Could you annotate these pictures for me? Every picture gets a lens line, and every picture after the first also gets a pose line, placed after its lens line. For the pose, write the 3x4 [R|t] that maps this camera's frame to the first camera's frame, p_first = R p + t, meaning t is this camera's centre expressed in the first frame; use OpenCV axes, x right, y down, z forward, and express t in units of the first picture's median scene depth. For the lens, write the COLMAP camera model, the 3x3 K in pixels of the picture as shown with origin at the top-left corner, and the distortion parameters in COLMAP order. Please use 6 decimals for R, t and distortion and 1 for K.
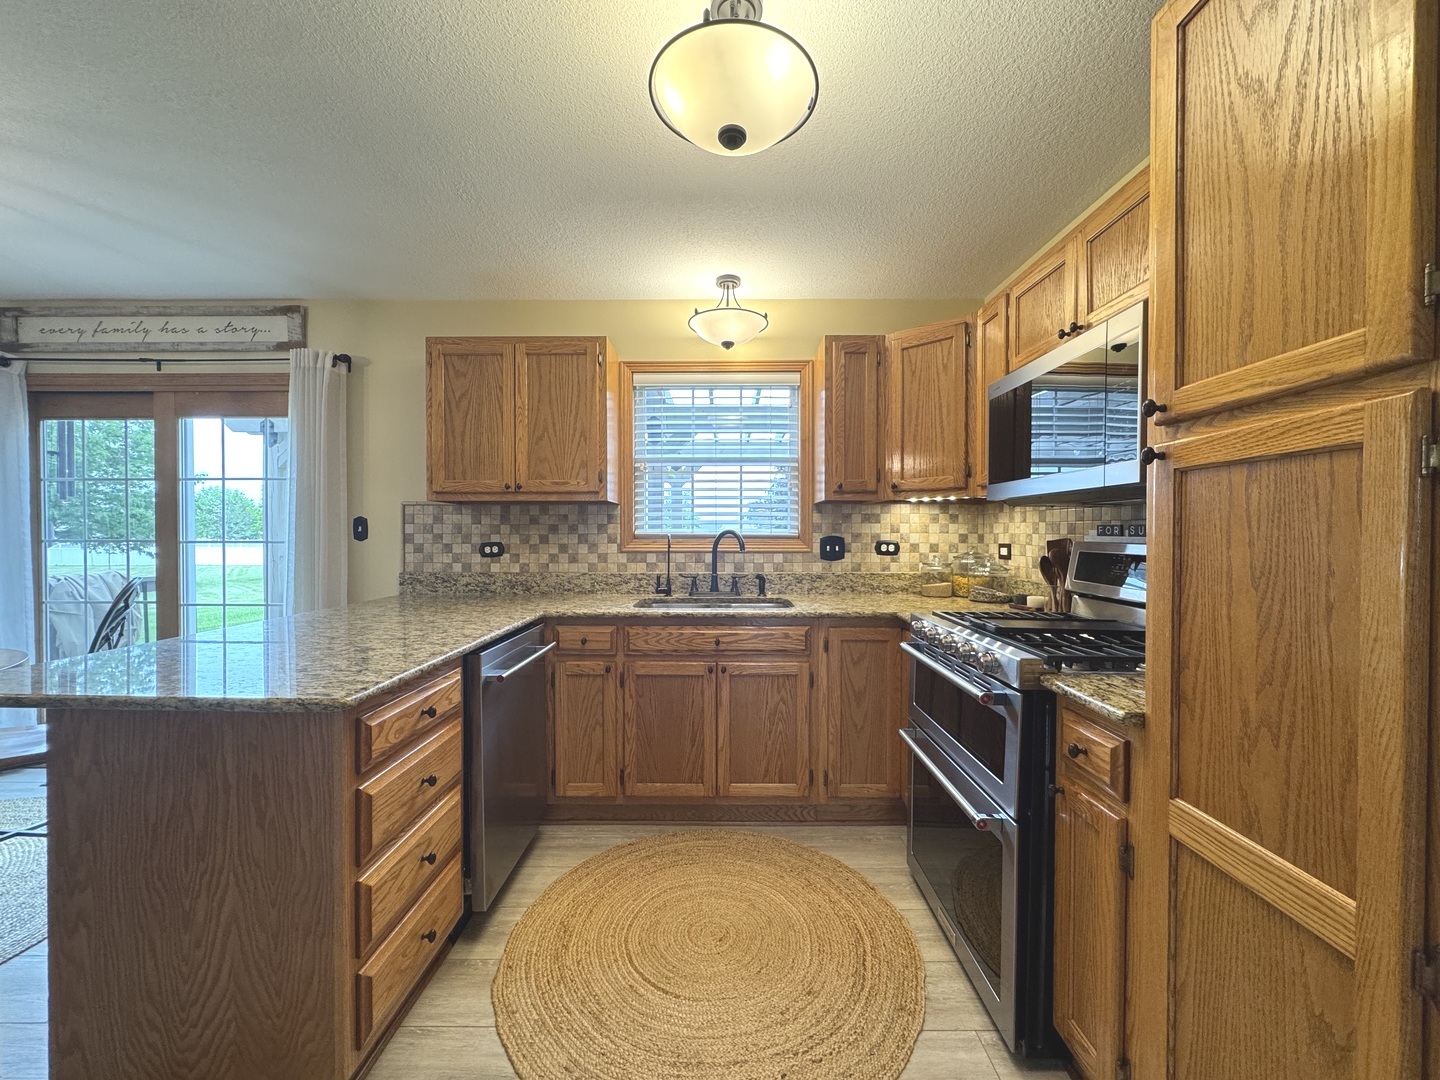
lens RADIAL K [[579.8, 0, 722.7], [0, 579.8, 539.2], [0, 0, 1]] dist [-0.003066, 0.000764]
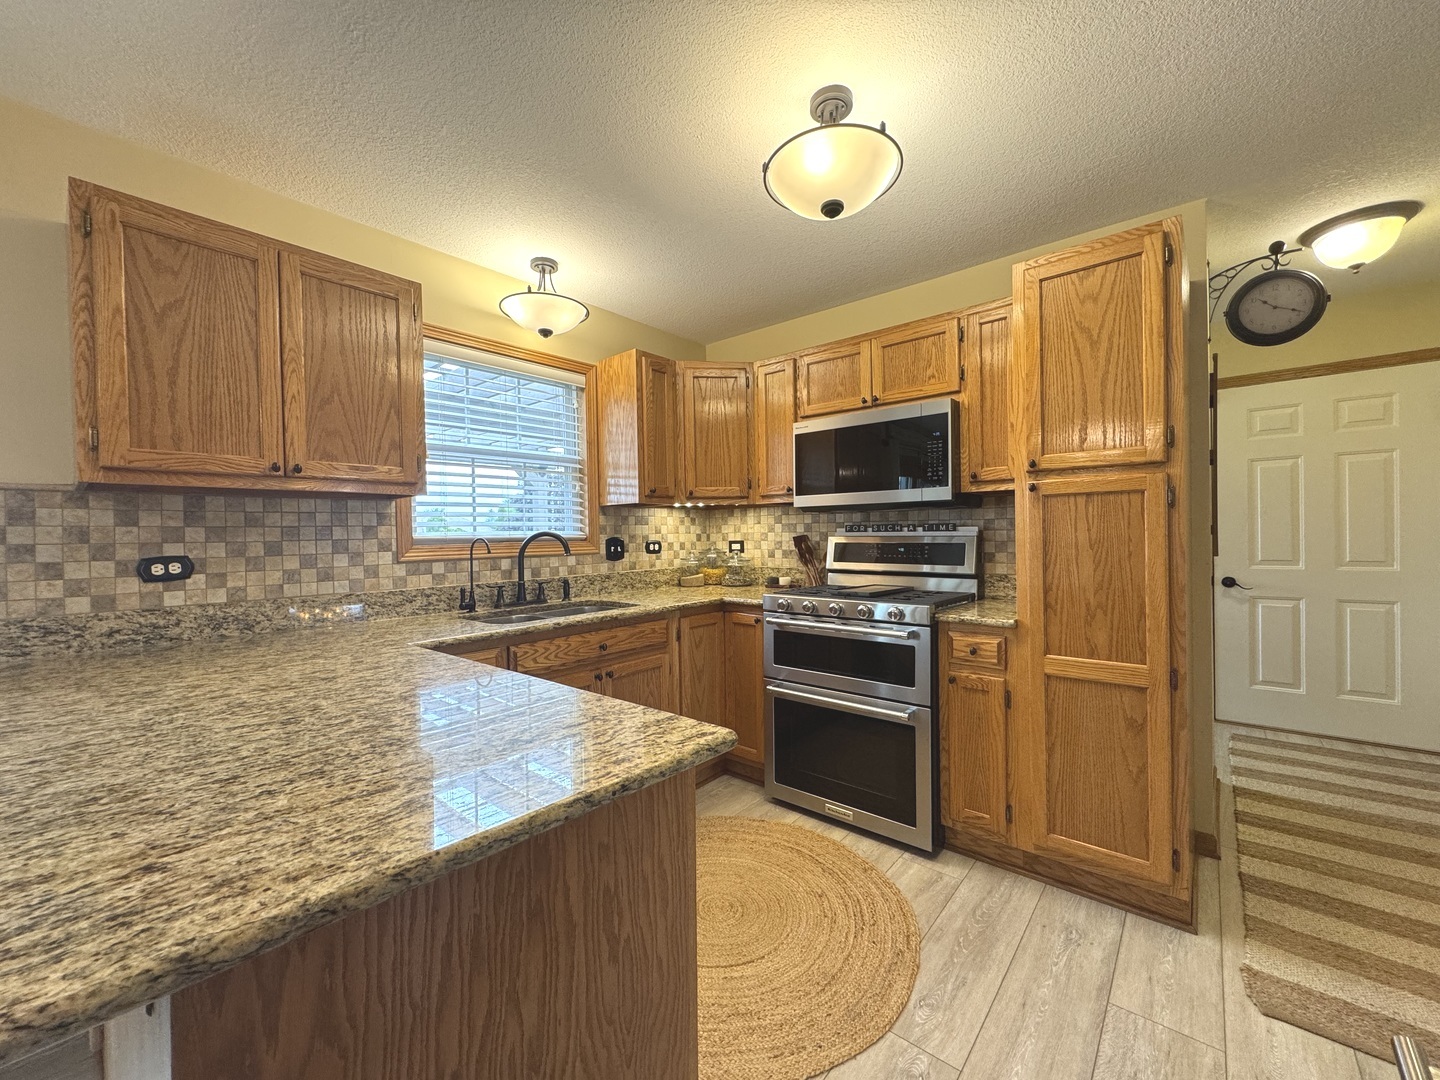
lens RADIAL K [[579.8, 0, 717.6], [0, 579.8, 538.8], [0, 0, 1]] dist [-0.003066, 0.000764]
pose [[0.641535, -0.017255, 0.766900, -0.514069], [0.025534, 0.999673, 0.001133, 0.000781], [-0.766669, 0.018856, 0.641766, 0.190835]]
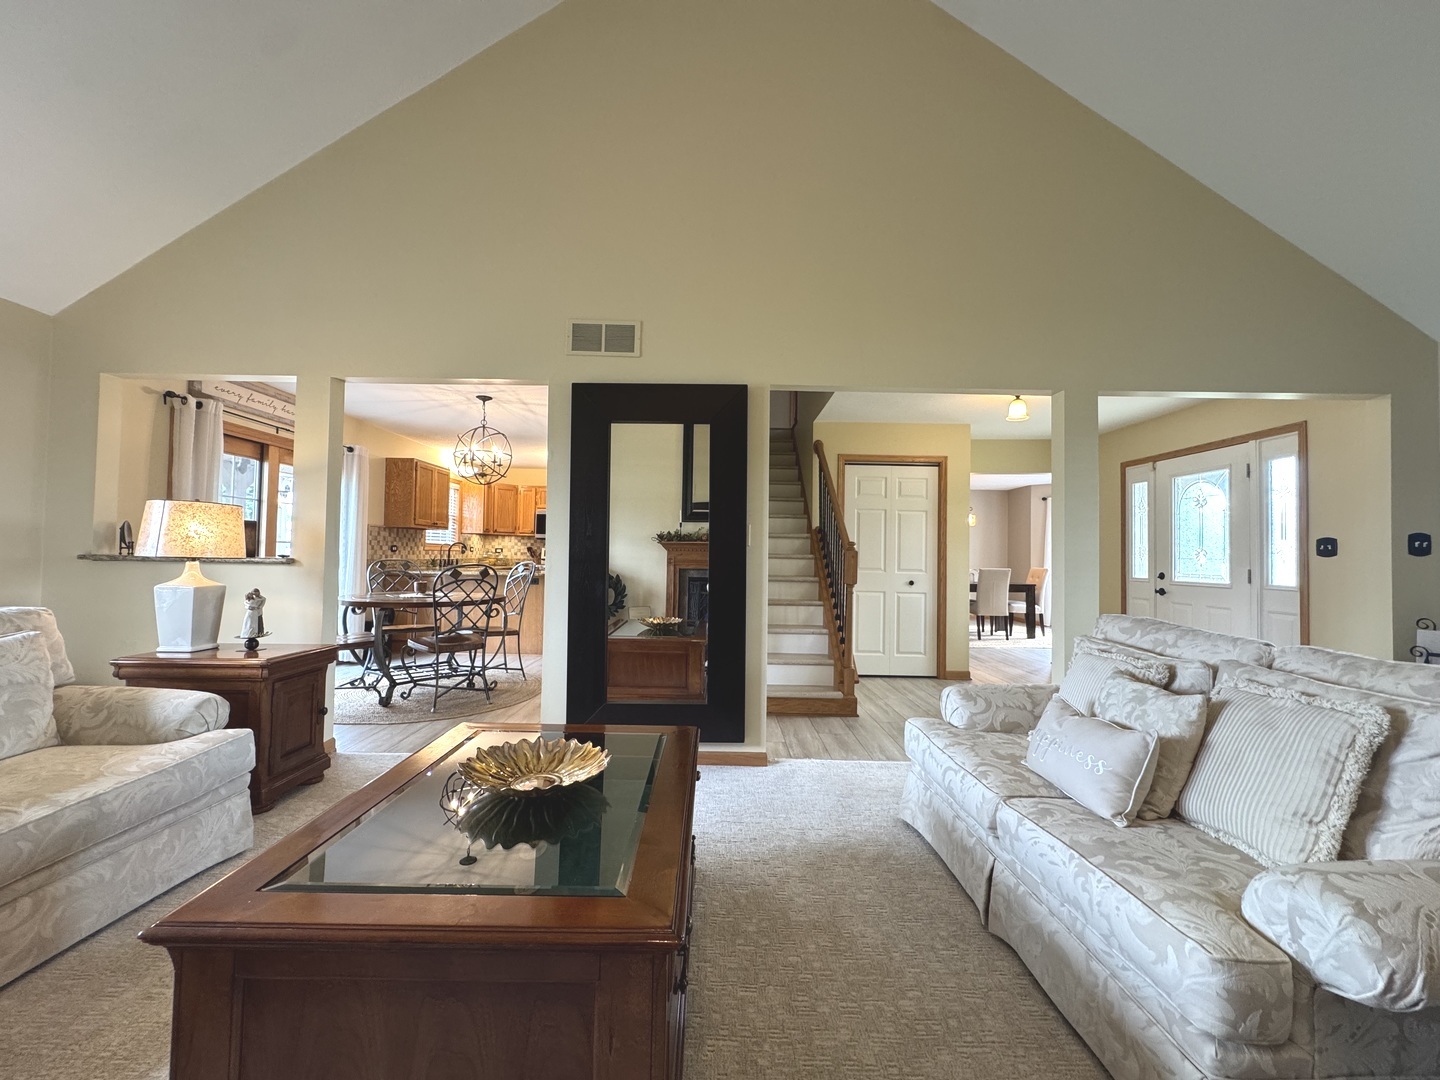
lens RADIAL K [[579.8, 0, 719.6], [0, 579.8, 541.0], [0, 0, 1]] dist [-0.003066, 0.000764]
pose [[-0.013476, 0.023439, 0.999634, -2.714095], [-0.005876, 0.999706, -0.023520, 0.034811], [-0.999892, -0.006190, -0.013334, -0.202422]]
